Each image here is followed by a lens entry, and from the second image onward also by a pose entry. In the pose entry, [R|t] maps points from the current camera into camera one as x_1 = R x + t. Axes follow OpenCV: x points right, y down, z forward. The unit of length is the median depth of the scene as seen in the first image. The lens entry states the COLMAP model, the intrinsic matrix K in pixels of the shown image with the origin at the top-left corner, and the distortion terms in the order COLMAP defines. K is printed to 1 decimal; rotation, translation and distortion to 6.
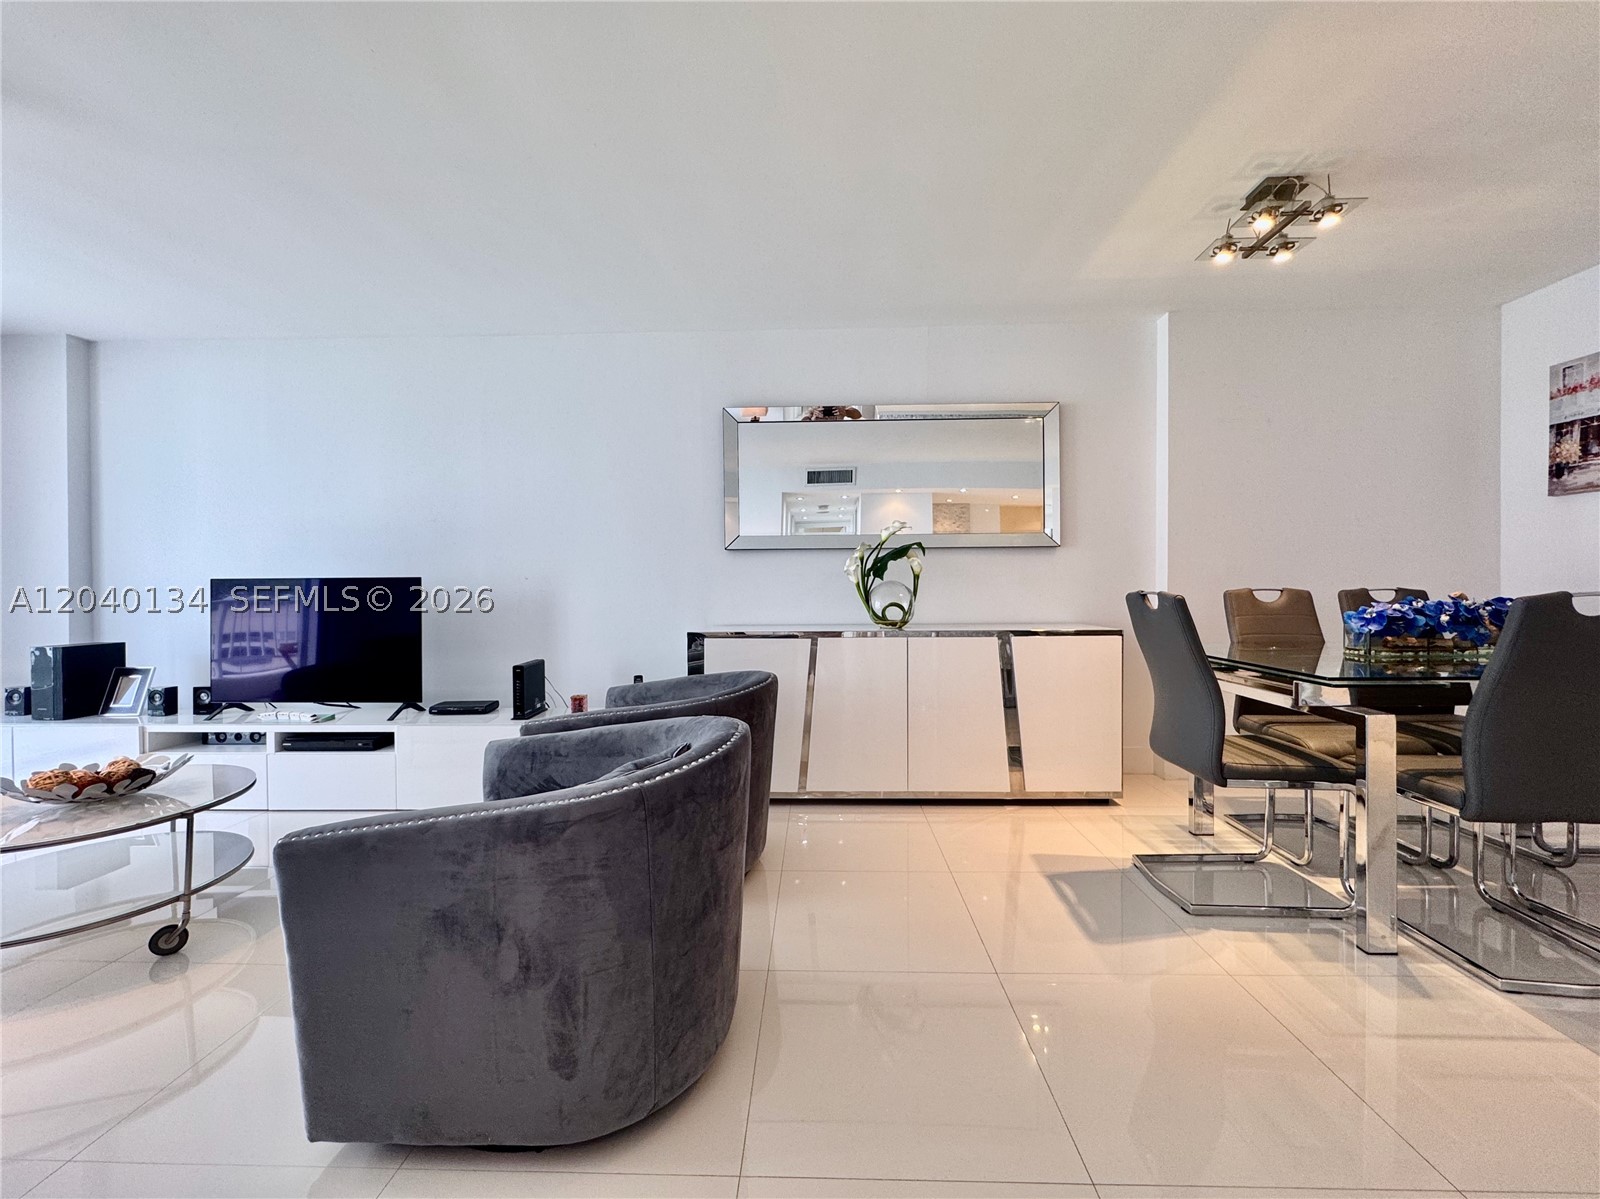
lens RADIAL K [[648.6, 0, 803.8], [0, 648.6, 592.0], [0, 0, 1]] dist [-0.002594, -0.000216]
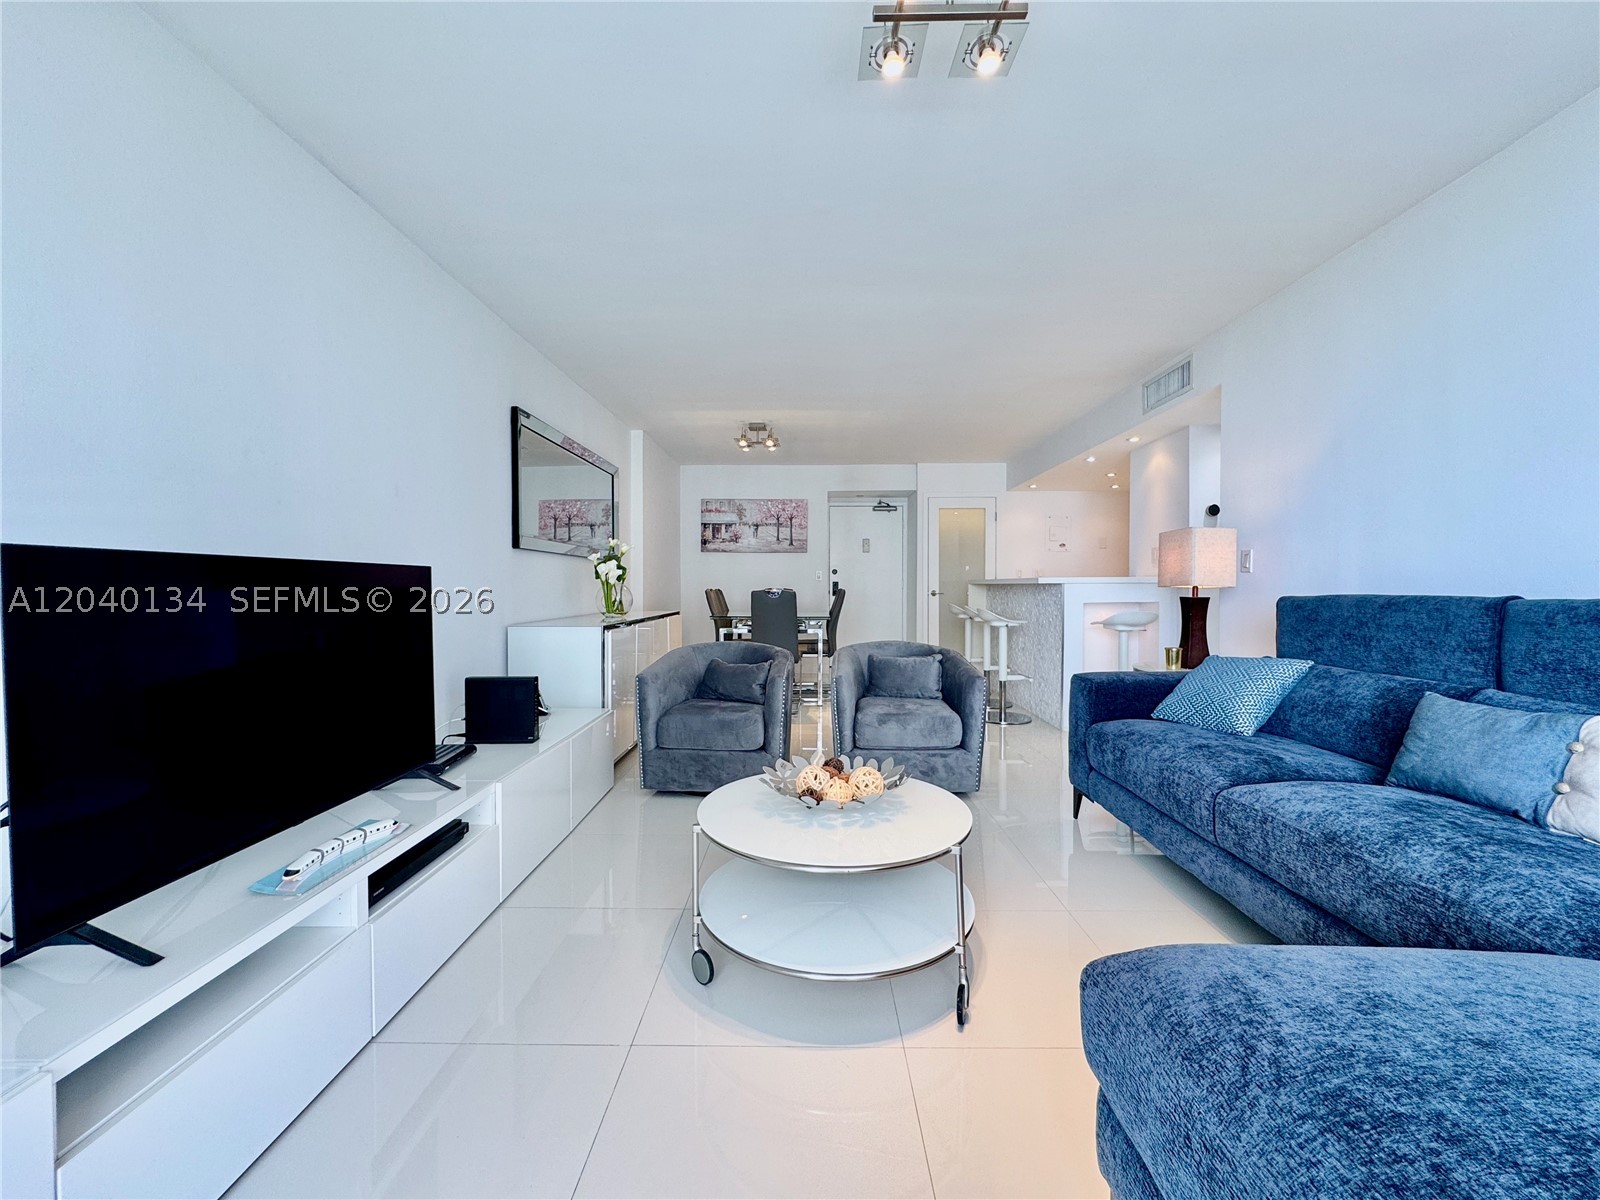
lens RADIAL K [[625.9, 0, 800.0], [0, 625.9, 600.0], [0, 0, 1]] dist [-0.000198, 0.000013]
pose [[-0.009379, -0.014449, 0.999852, -1.274590], [0.005534, 0.999880, 0.014501, 0.003048], [-0.999941, 0.005669, -0.009298, 0.667141]]
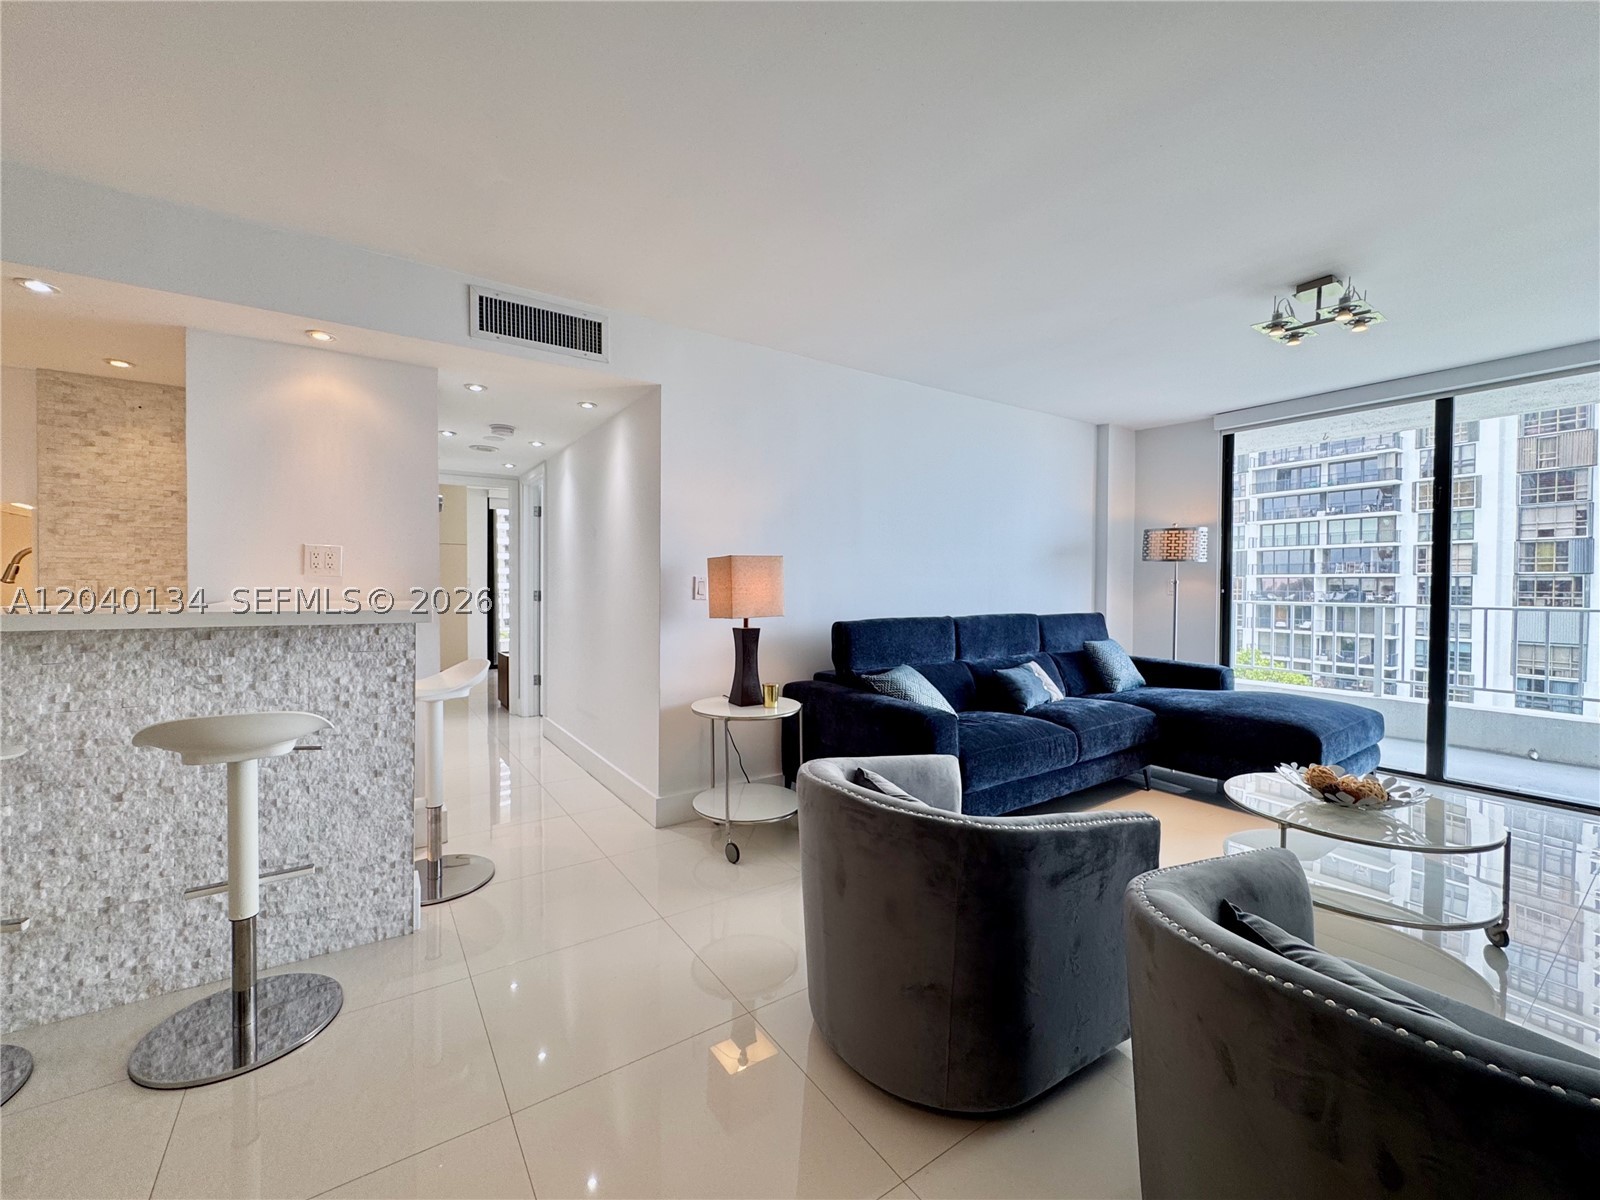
lens RADIAL K [[640.7, 0, 796.7], [0, 640.7, 596.8], [0, 0, 1]] dist [-0.002282, 0.000042]
pose [[-0.812138, 0.012016, -0.583342, 0.261836], [-0.003646, 0.999664, 0.025667, -0.057116], [0.583455, 0.022972, -0.811821, 0.855365]]
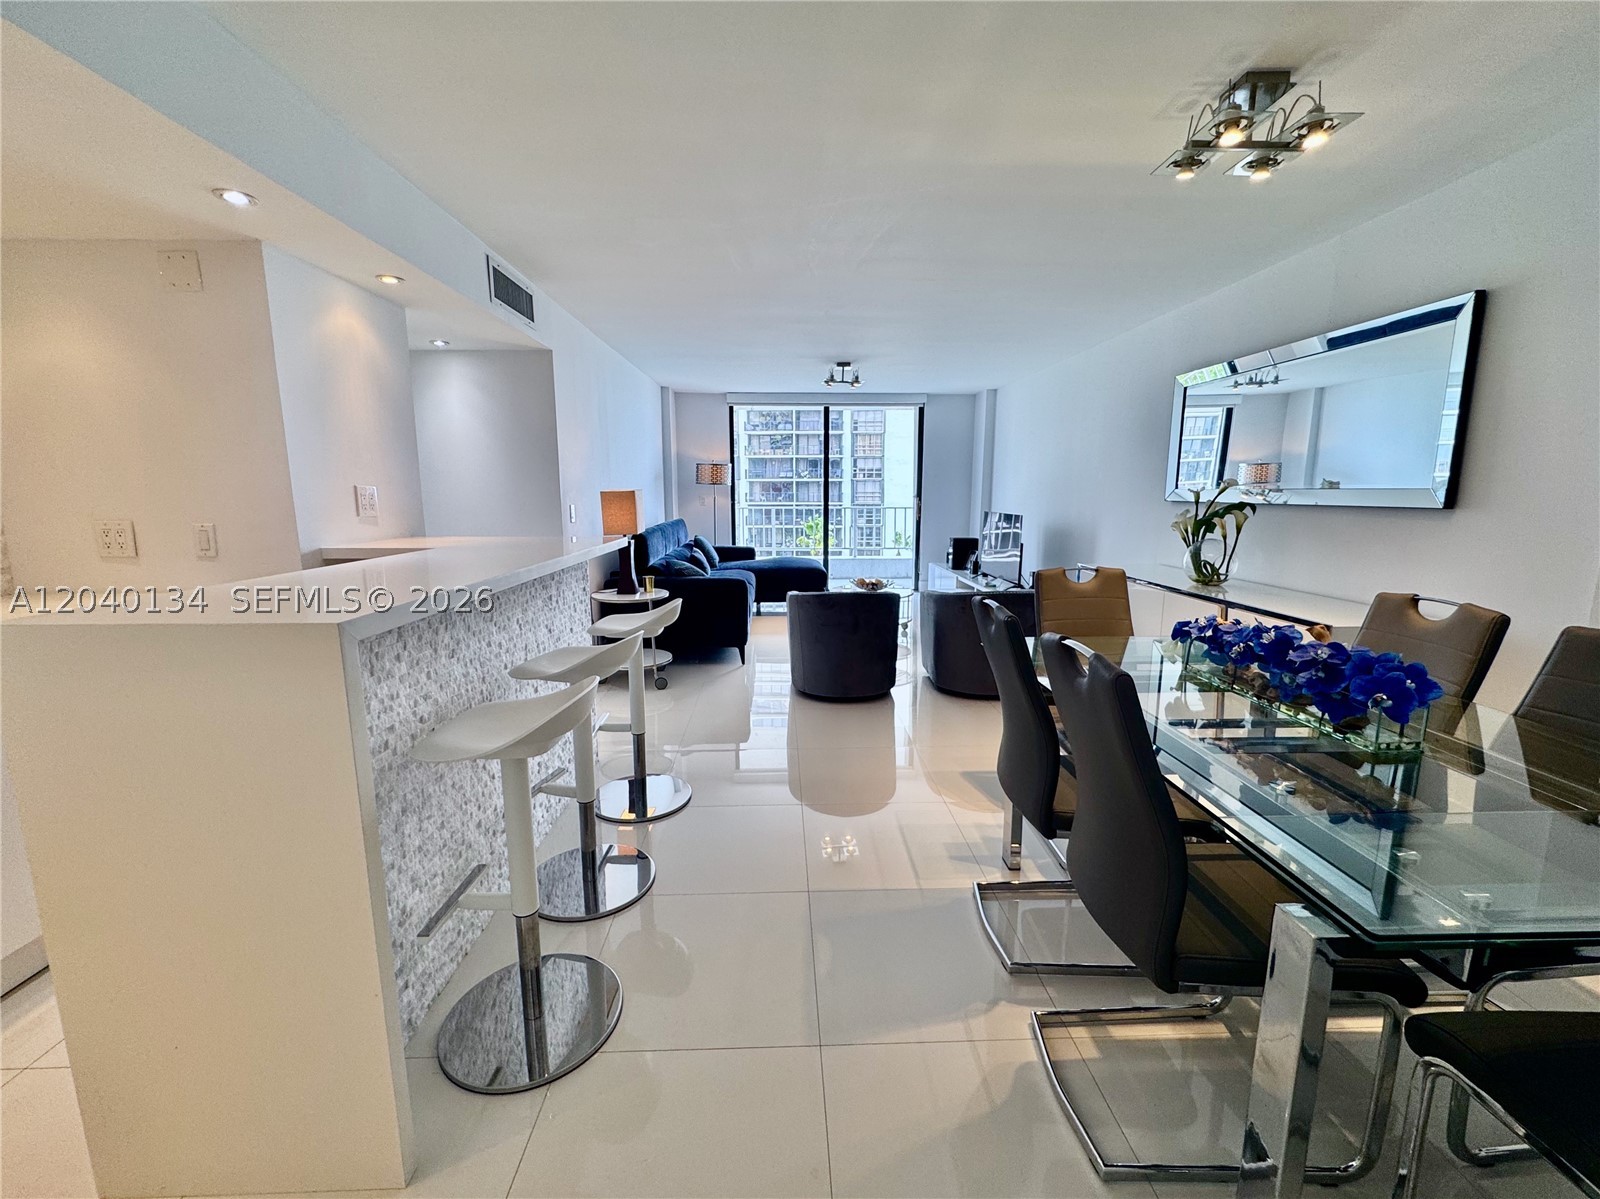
lens RADIAL K [[658.6, 0, 800.0], [0, 658.6, 599.5], [0, 0, 1]] dist [-0.000391, 0.000011]
pose [[0.061775, 0.171111, -0.983313, 1.218461], [-0.003848, 0.985228, 0.171203, -0.106221], [0.998083, -0.006792, 0.061521, 0.302599]]
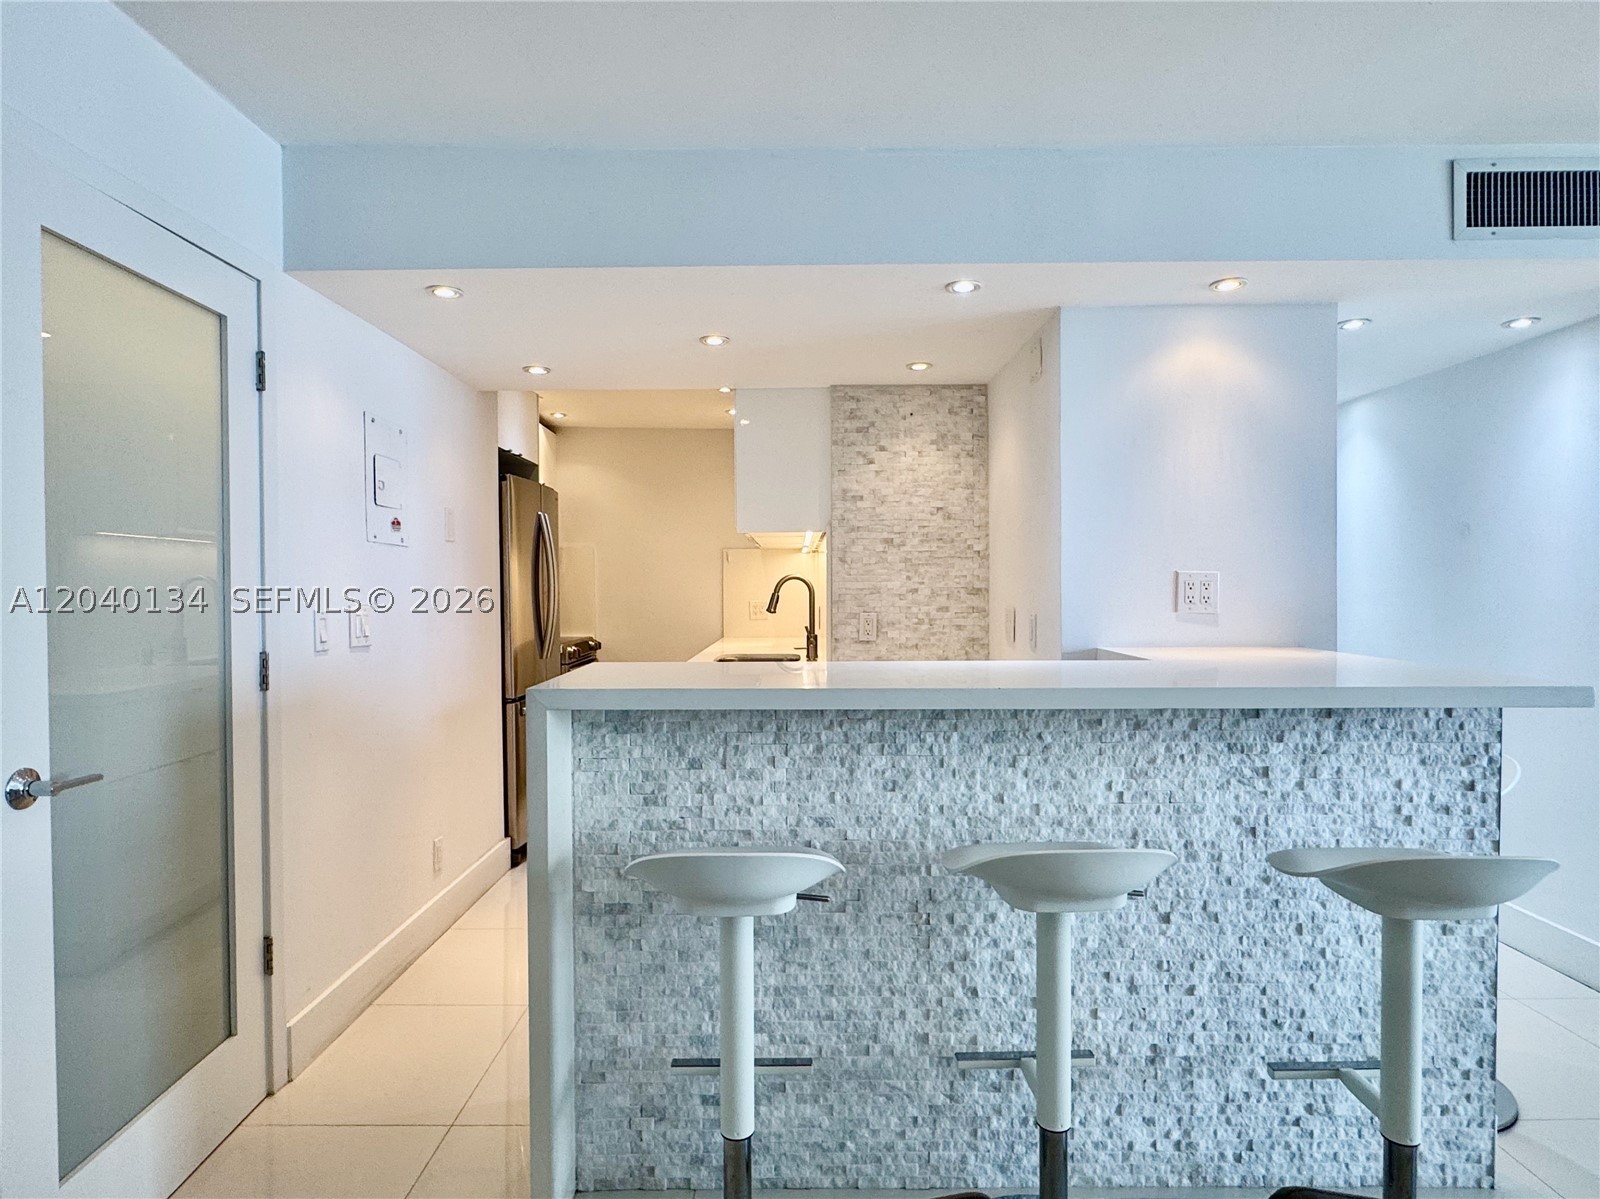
lens RADIAL K [[875.3, 0, 800.0], [0, 875.3, 599.5], [0, 0, 1]] dist [-0.001969, -0.000517]
pose [[-0.999545, 0.013461, -0.026974, 0.696639], [0.012908, 0.999705, 0.020584, -0.097804], [0.027243, 0.020226, -0.999424, 0.632284]]
